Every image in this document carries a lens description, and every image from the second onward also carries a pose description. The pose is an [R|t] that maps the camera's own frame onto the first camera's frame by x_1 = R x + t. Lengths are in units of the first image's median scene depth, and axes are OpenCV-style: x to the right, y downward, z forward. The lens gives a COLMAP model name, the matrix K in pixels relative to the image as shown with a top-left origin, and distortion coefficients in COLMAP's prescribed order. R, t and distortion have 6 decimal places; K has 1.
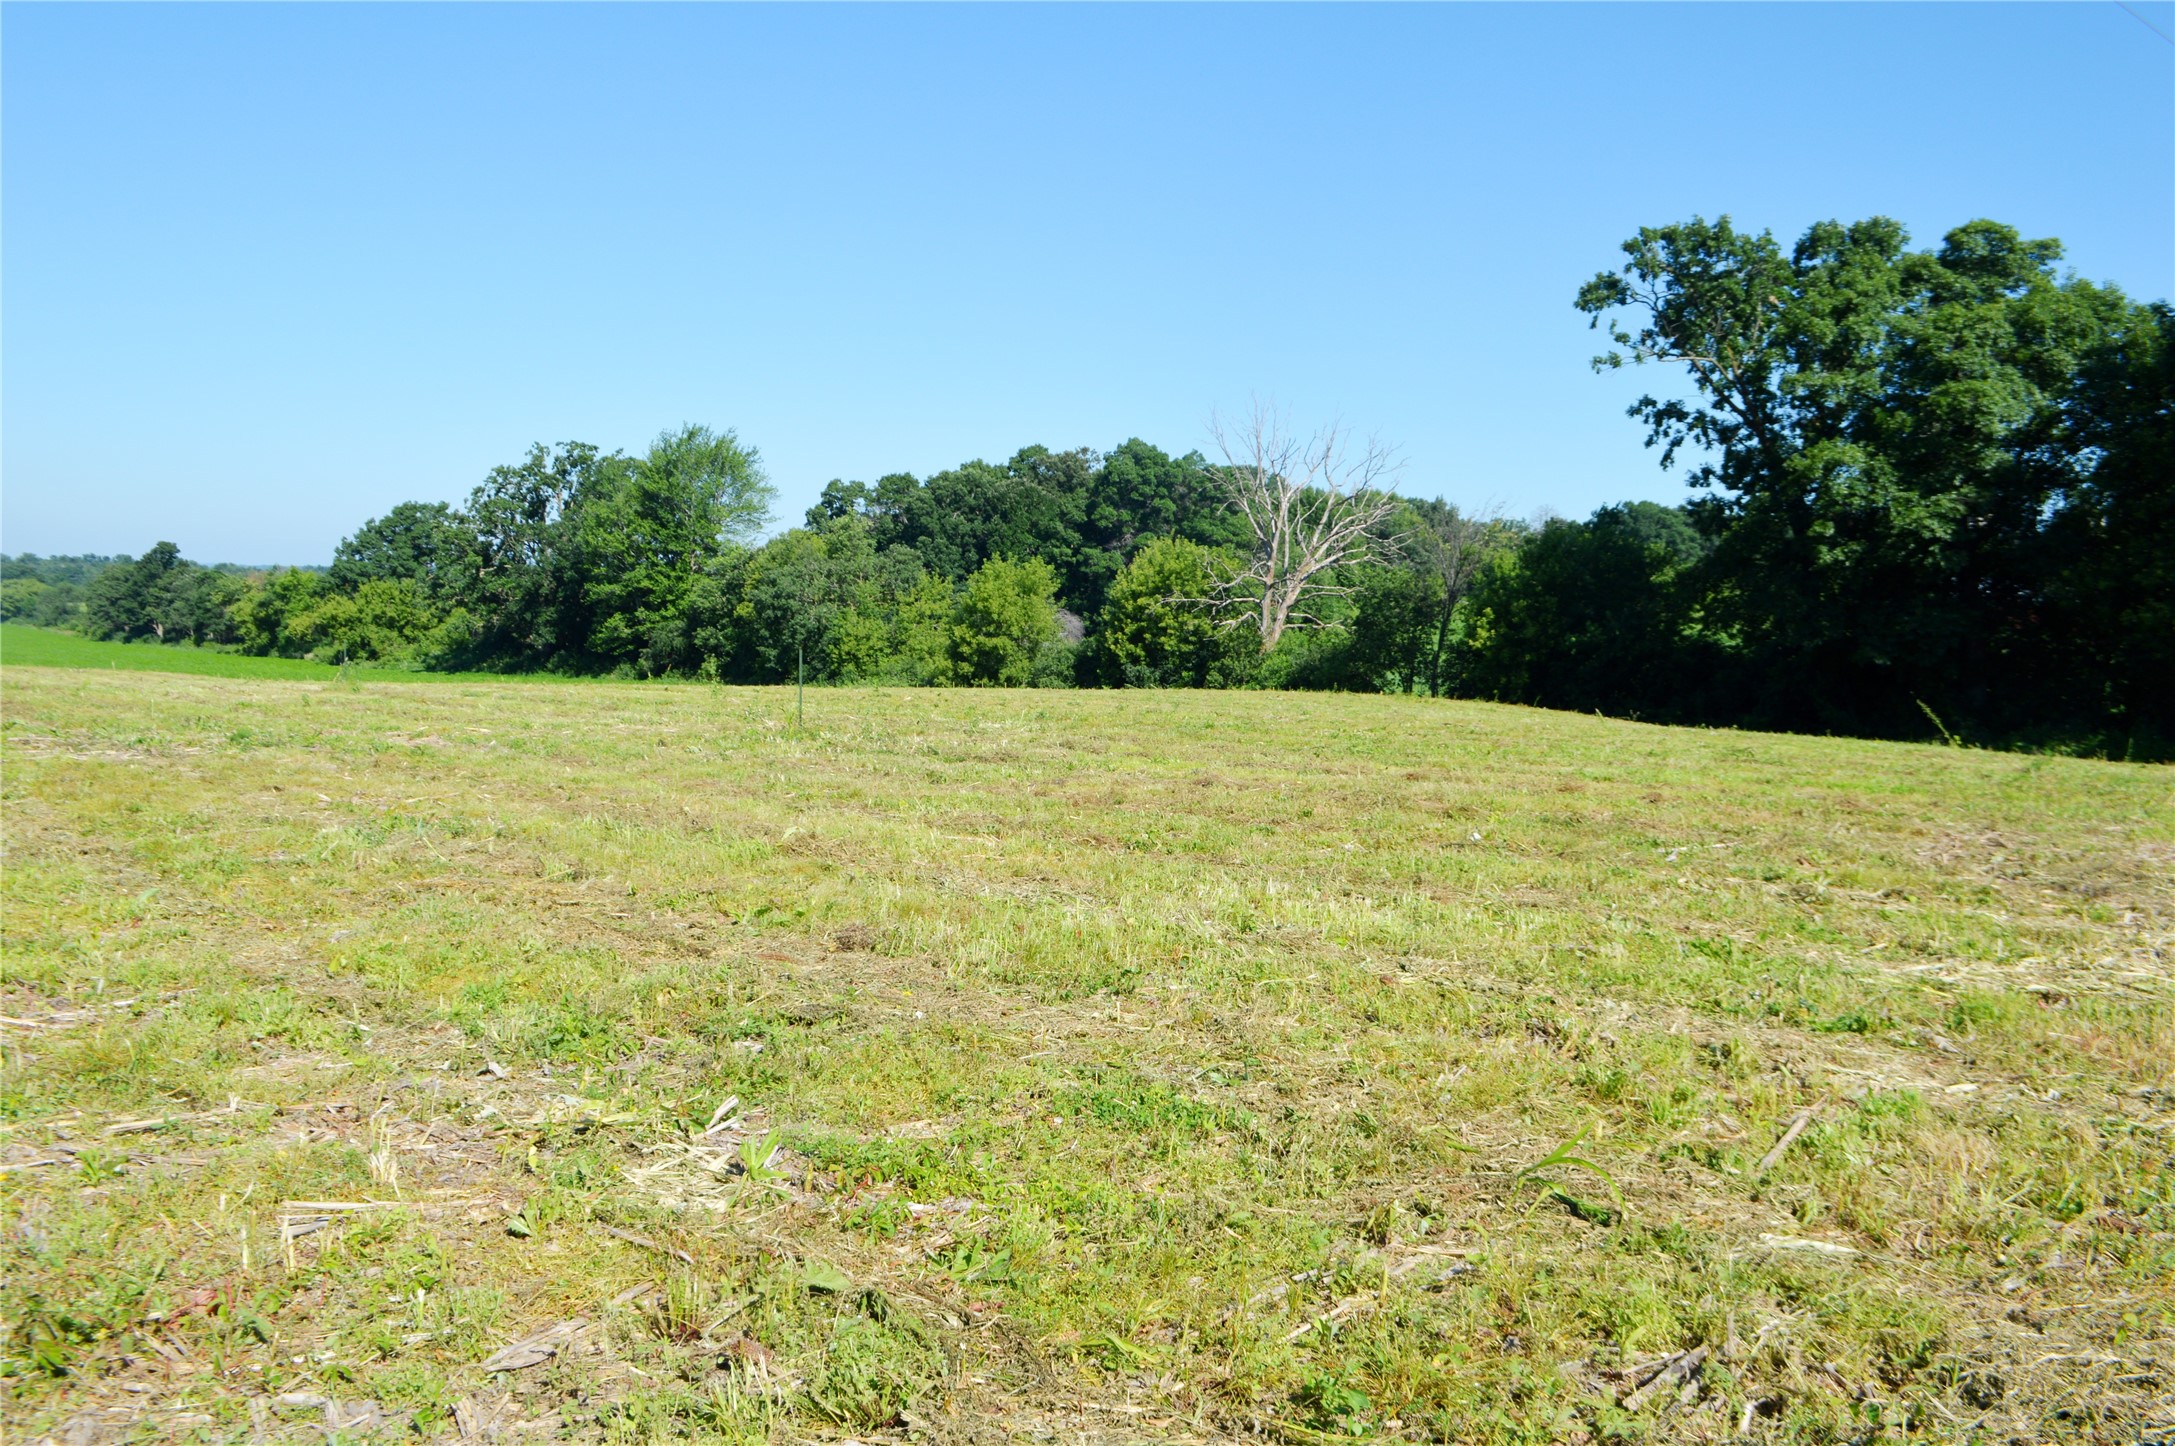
lens RADIAL K [[1704.9, 0, 1023.0], [0, 1704.9, 757.6], [0, 0, 1]] dist [-0.097005, 0.021507]
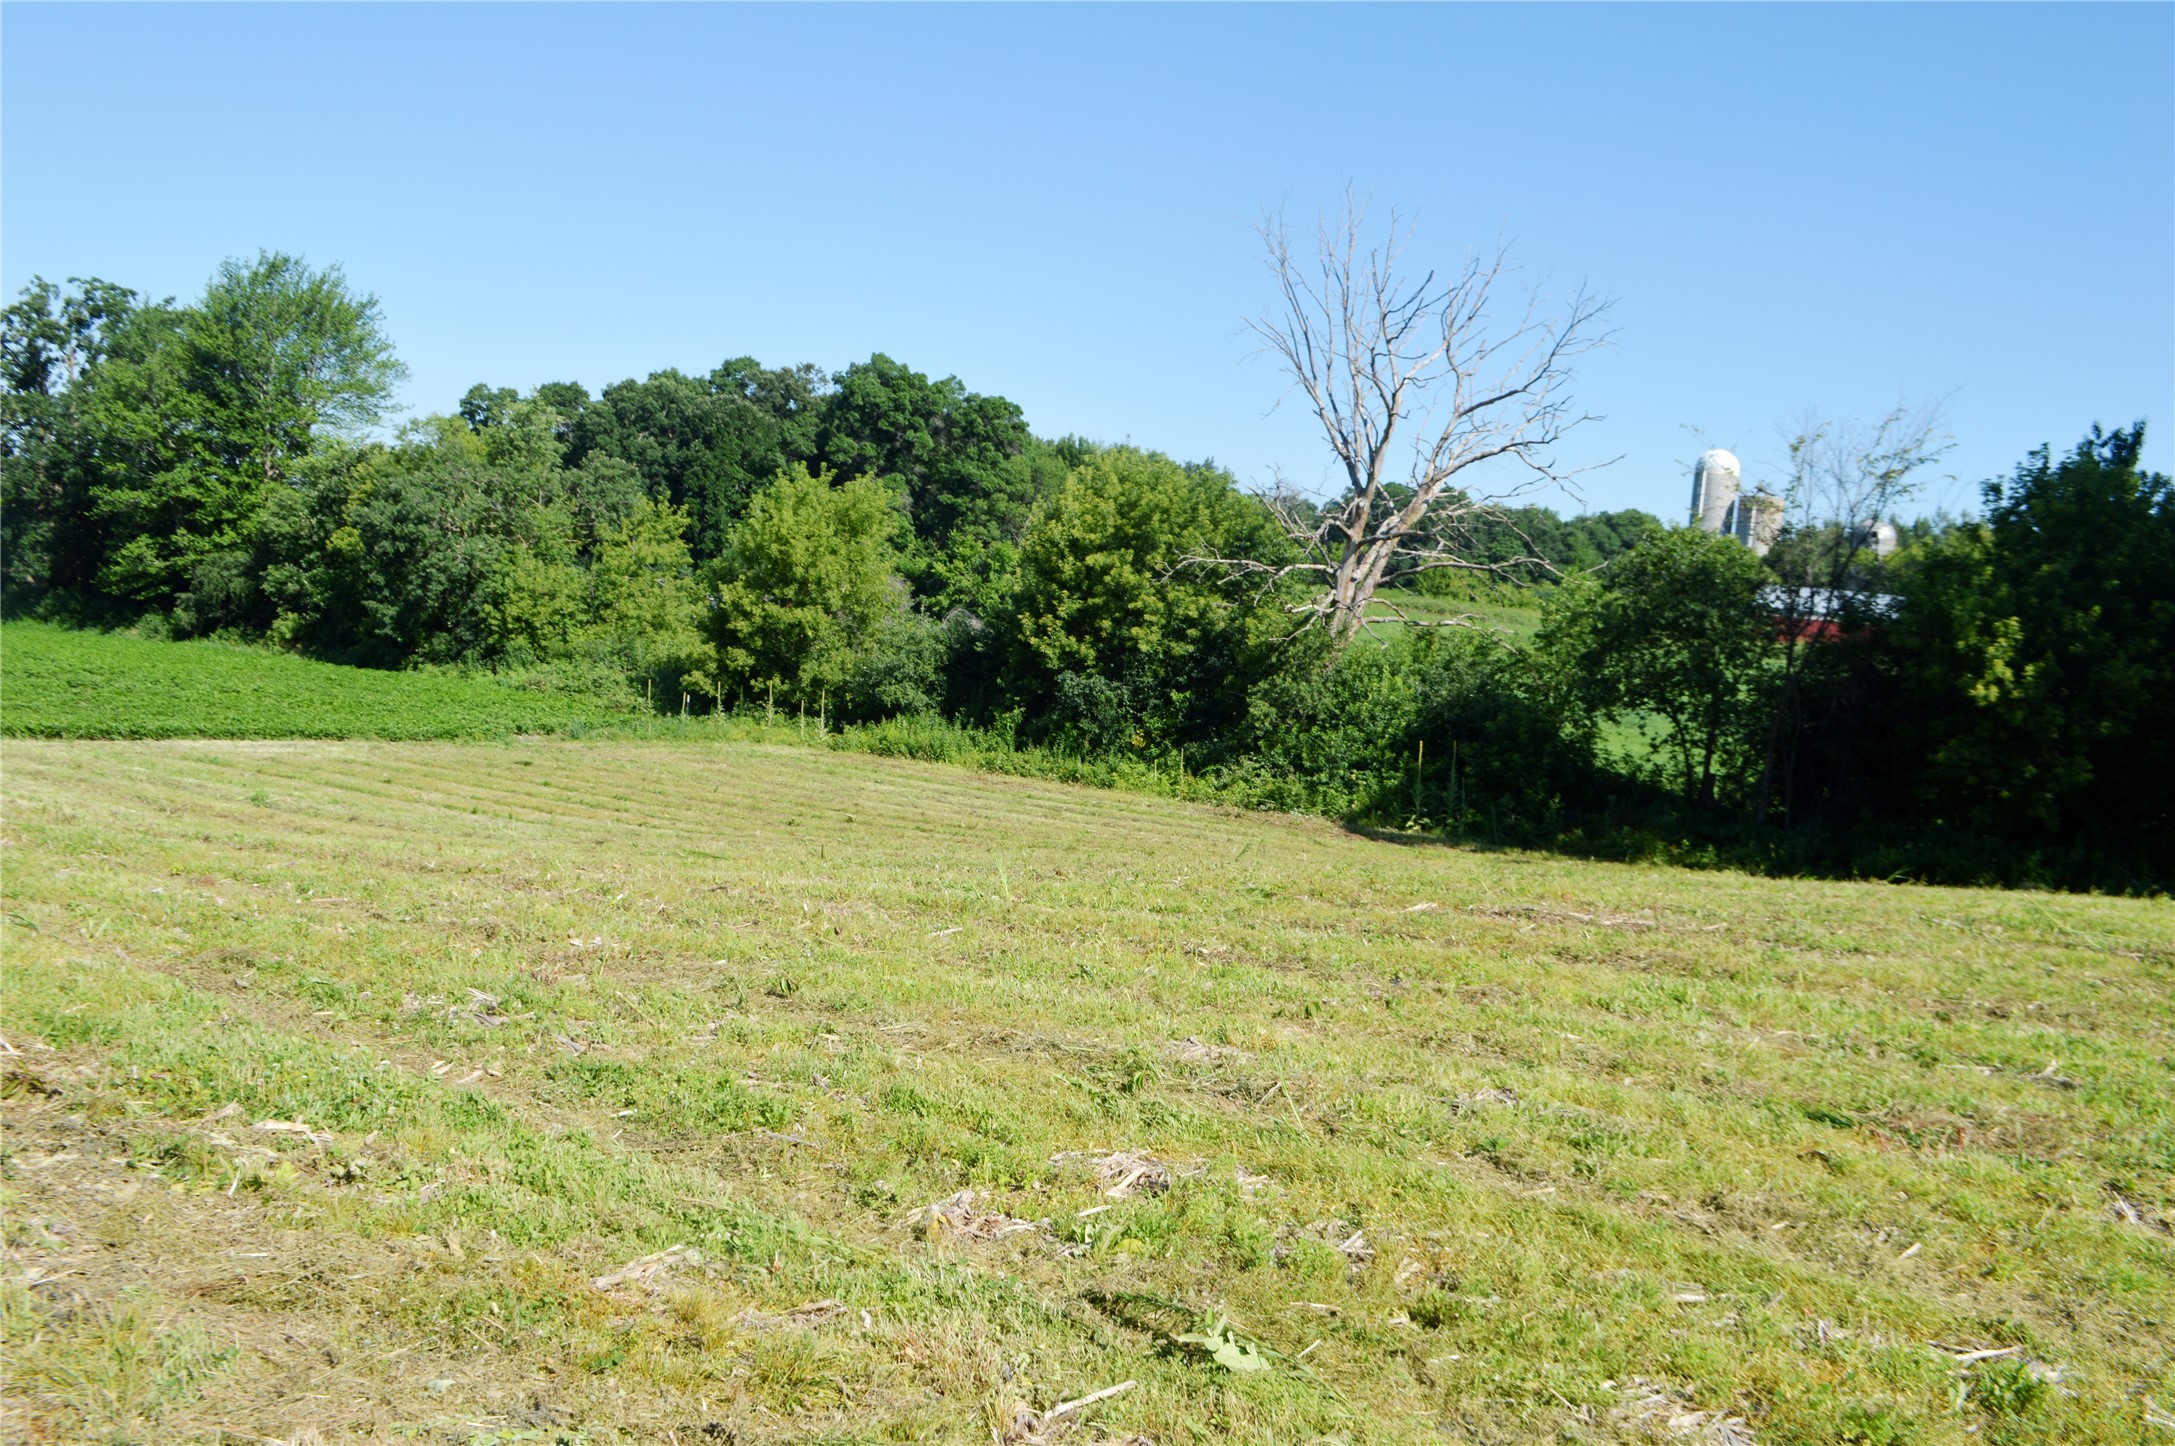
lens RADIAL K [[1704.9, 0, 1042.2], [0, 1704.9, 747.9], [0, 0, 1]] dist [-0.097005, 0.021507]
pose [[0.973410, 0.033595, 0.226595, -0.052418], [-0.036898, 0.999265, 0.010357, -0.026606], [-0.226080, -0.018443, 0.973934, 0.346889]]
